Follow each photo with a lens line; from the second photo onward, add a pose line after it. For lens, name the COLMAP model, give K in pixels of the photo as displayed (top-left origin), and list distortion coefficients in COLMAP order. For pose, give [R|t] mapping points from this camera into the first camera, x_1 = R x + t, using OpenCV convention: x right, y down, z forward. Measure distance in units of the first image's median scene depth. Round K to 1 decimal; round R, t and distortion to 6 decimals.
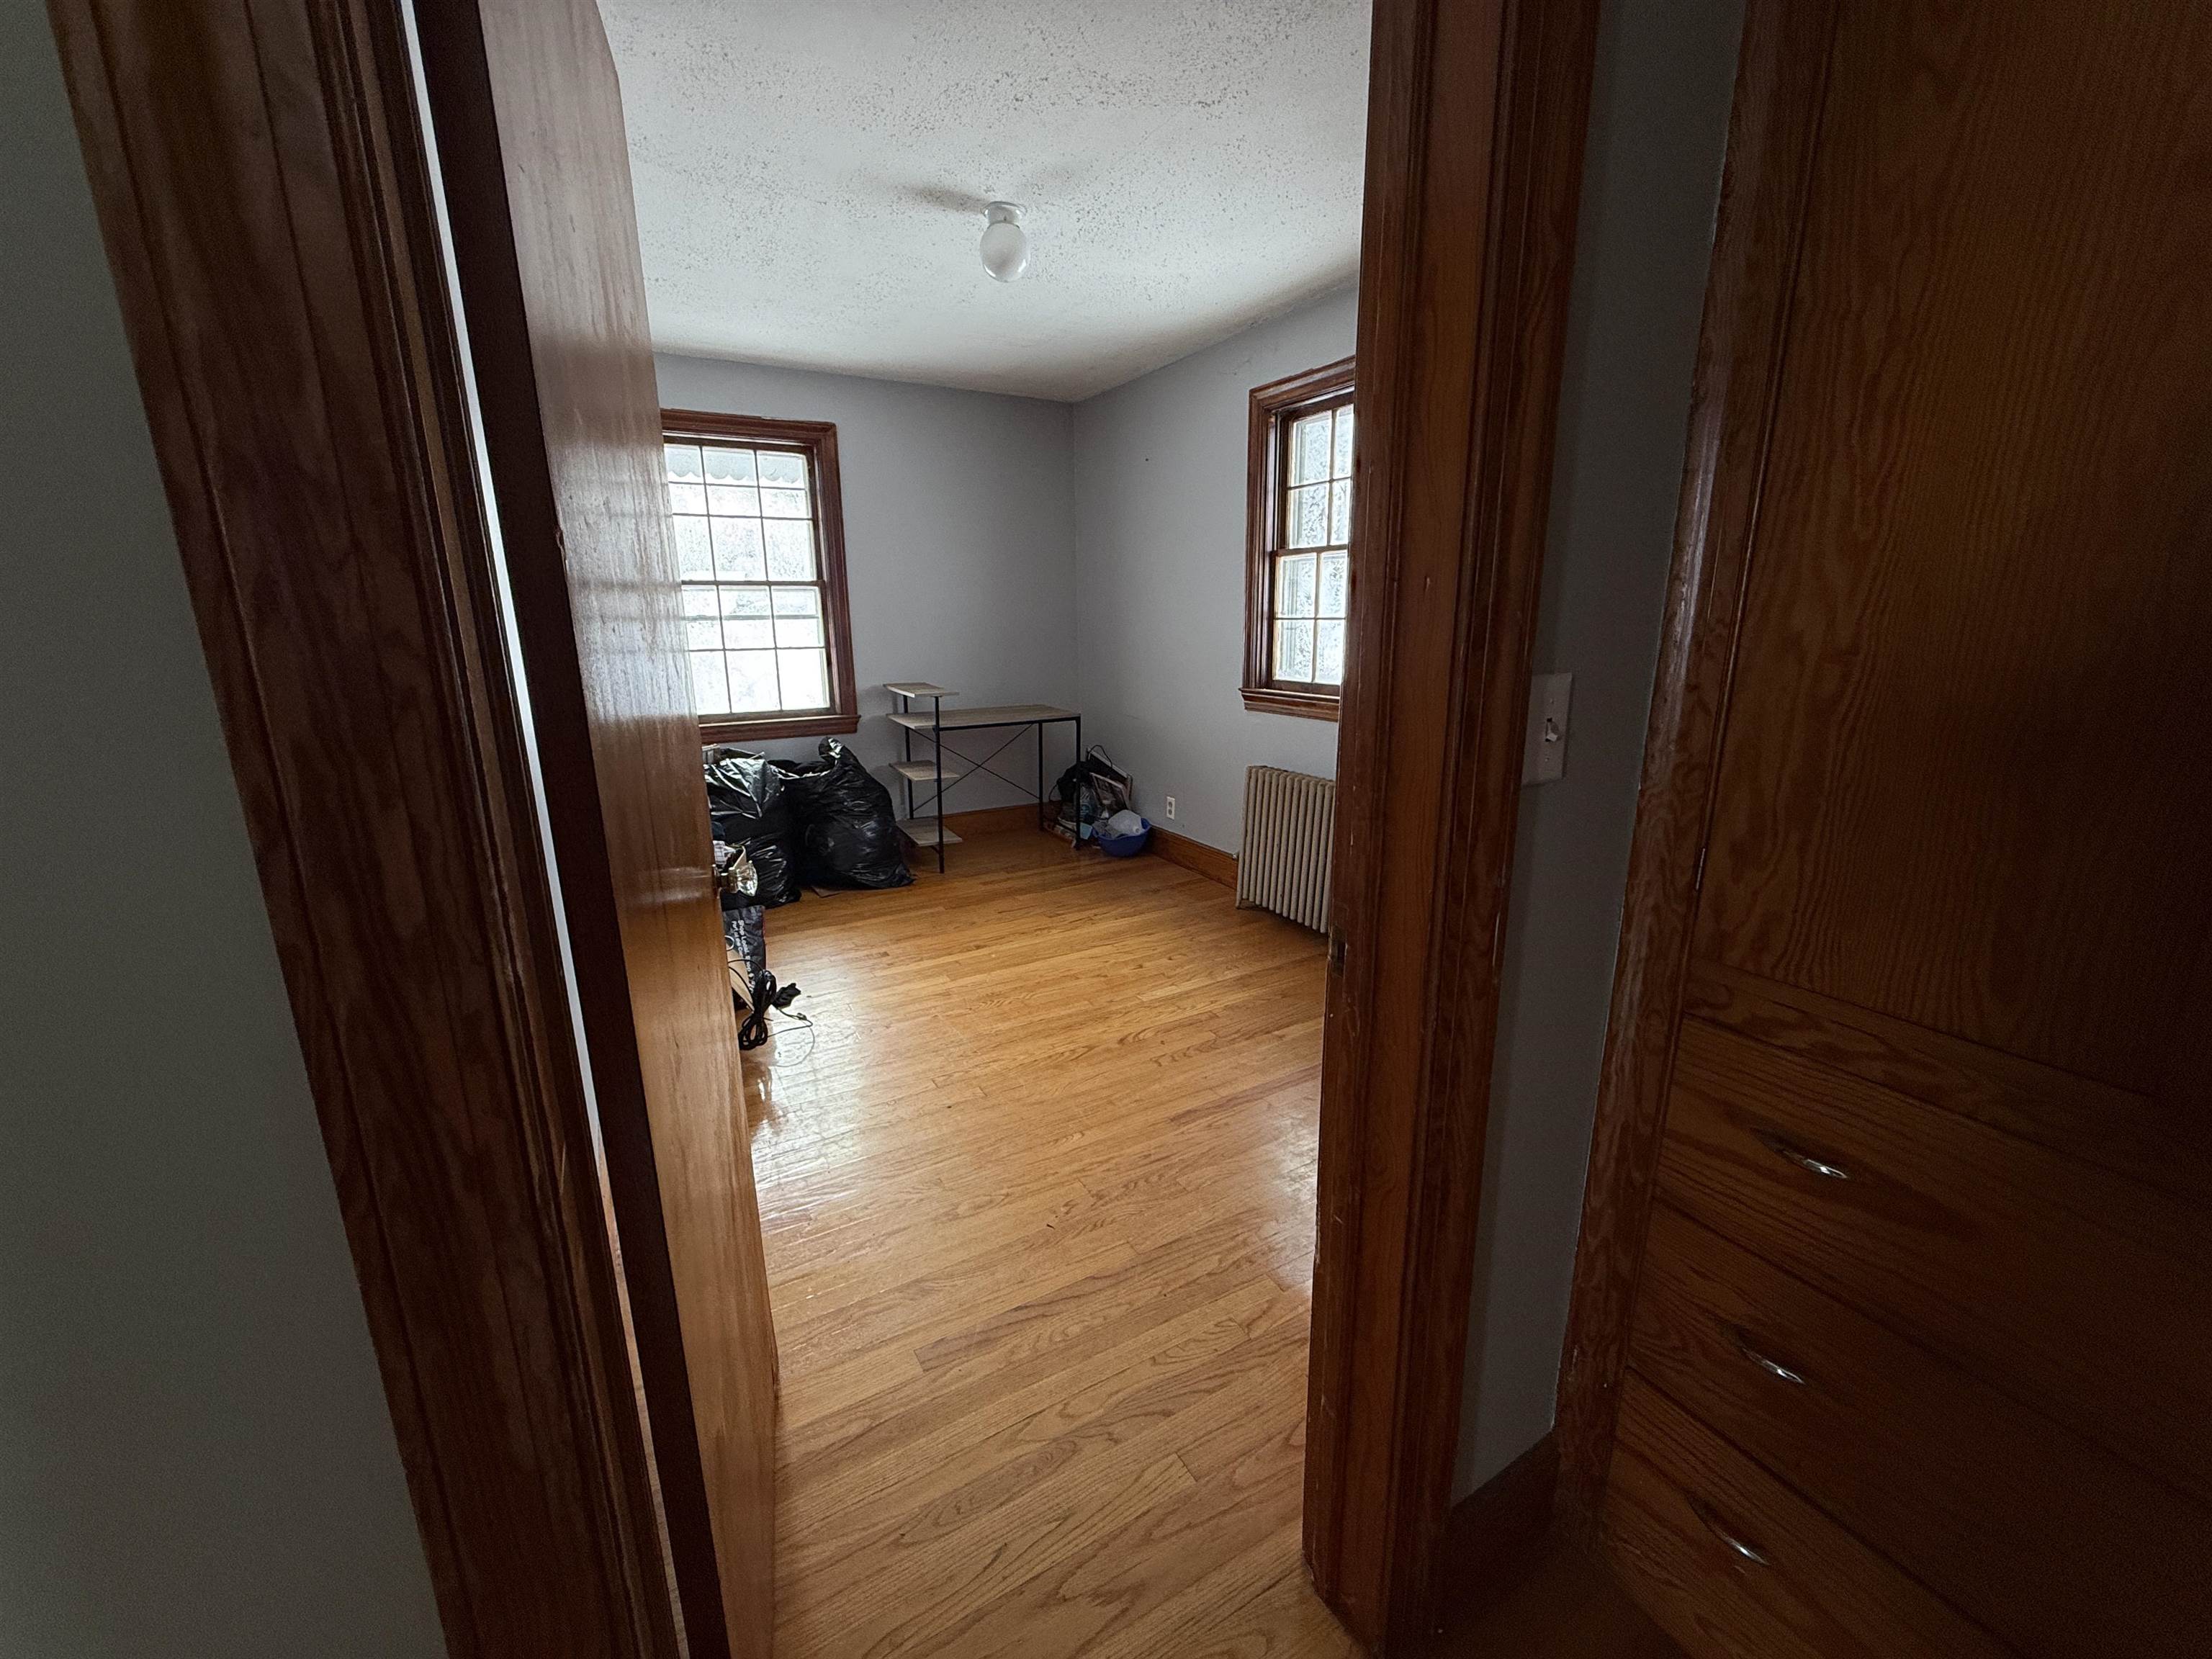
lens RADIAL K [[875.4, 0, 1099.9], [0, 875.4, 822.9], [0, 0, 1]] dist [-0.000309, -0.000130]
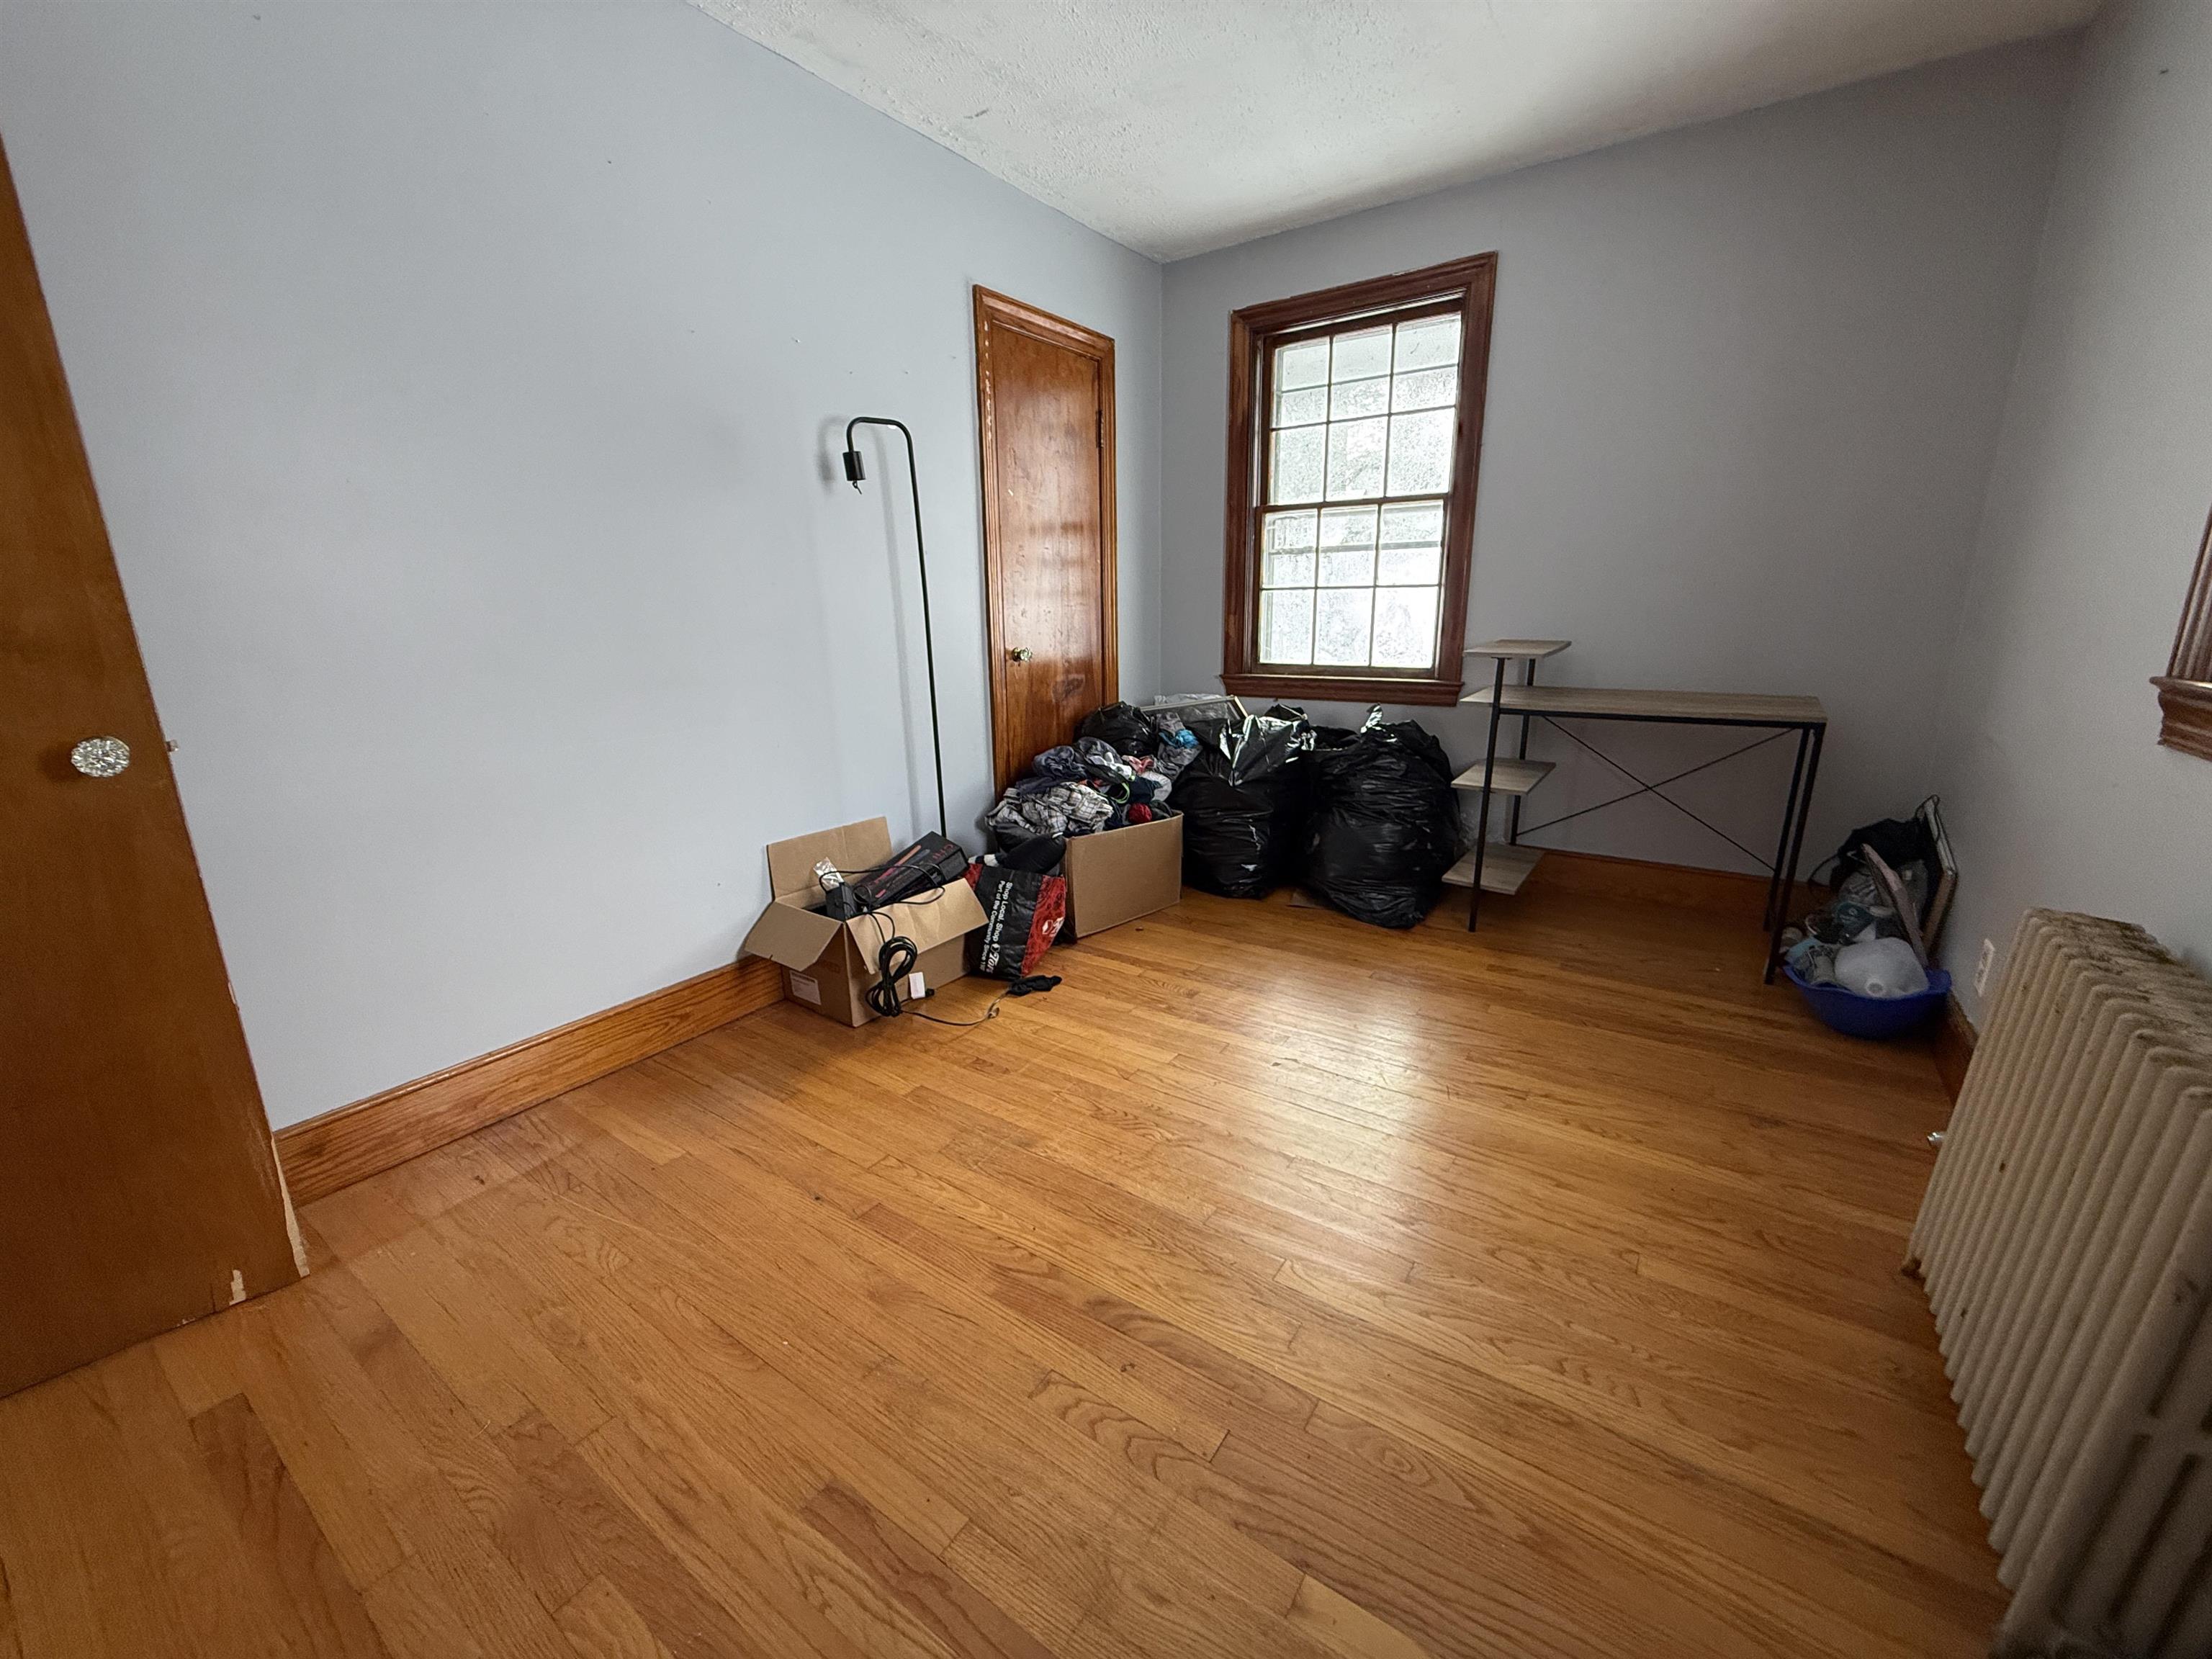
lens RADIAL K [[875.4, 0, 1097.4], [0, 875.4, 825.9], [0, 0, 1]] dist [-0.000309, -0.000130]
pose [[0.434307, 0.224567, -0.872323, 0.276806], [-0.199951, 0.968299, 0.149723, -0.067300], [0.878292, 0.109396, 0.465442, 0.492111]]
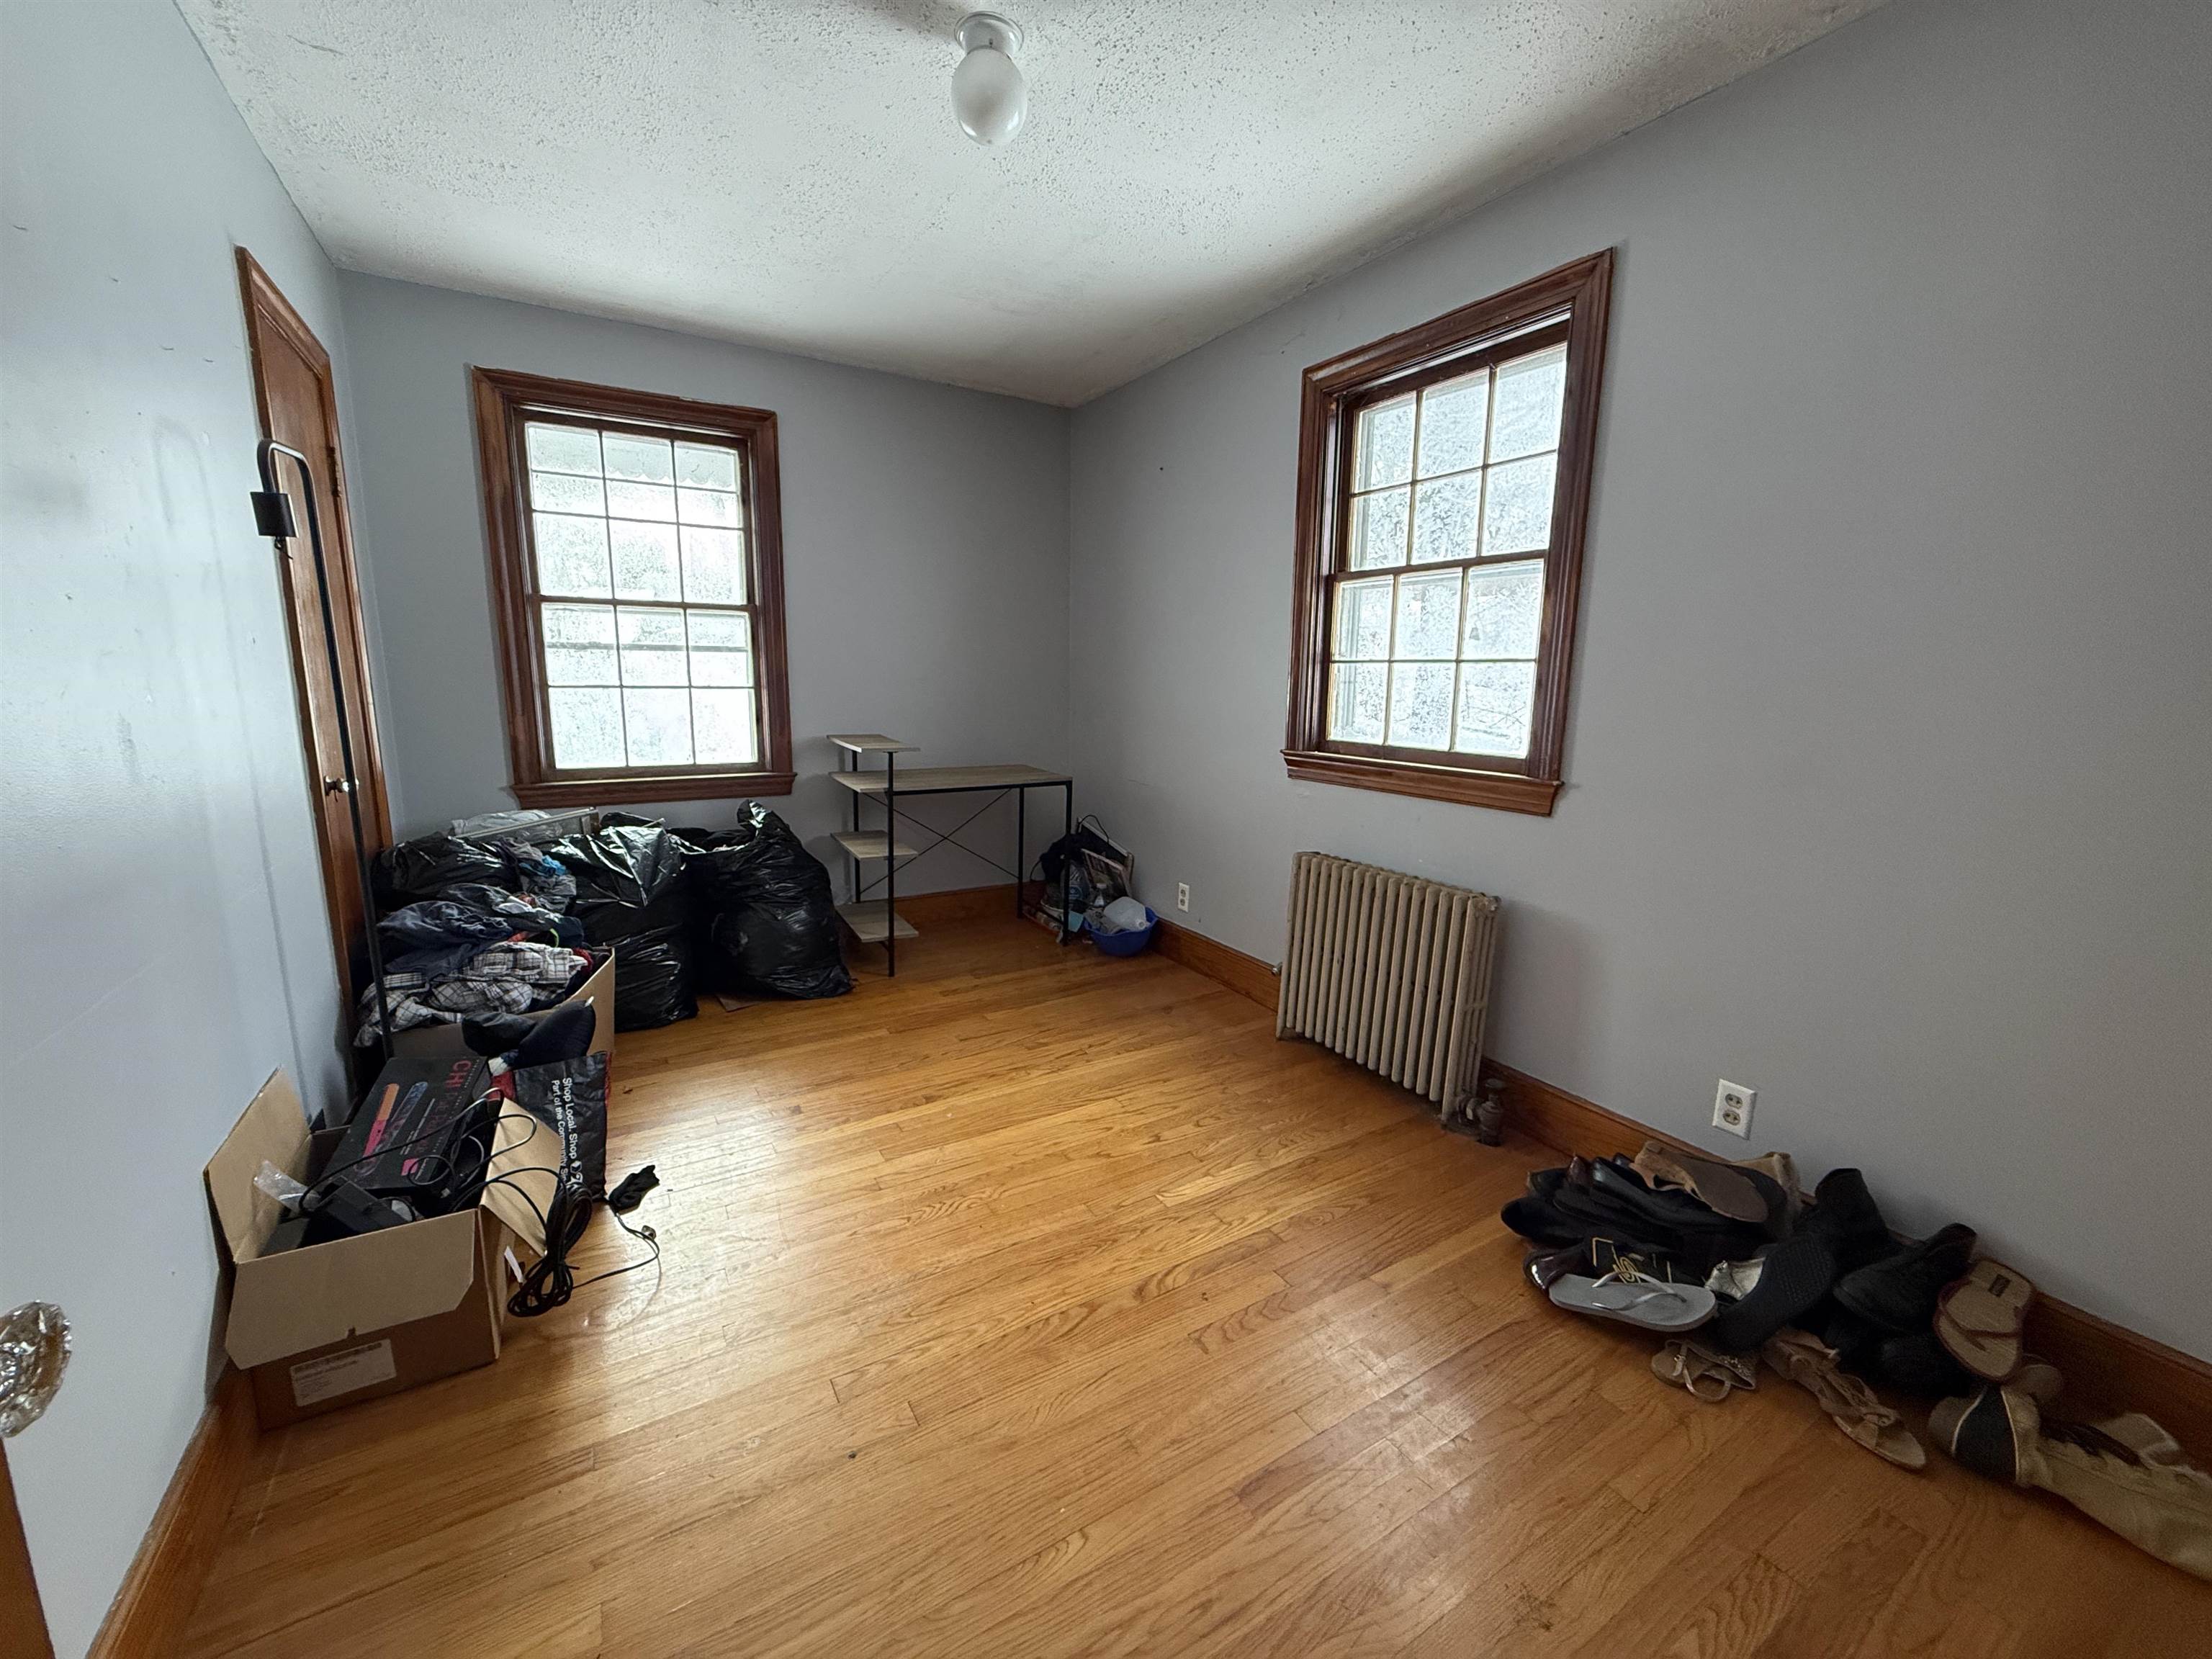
lens RADIAL K [[875.4, 0, 1102.0], [0, 875.4, 824.6], [0, 0, 1]] dist [-0.000309, -0.000130]
pose [[0.999438, 0.020059, 0.026851, -0.018253], [-0.018288, 0.997741, -0.064639, -0.034031], [-0.028087, 0.064112, 0.997547, 0.229516]]
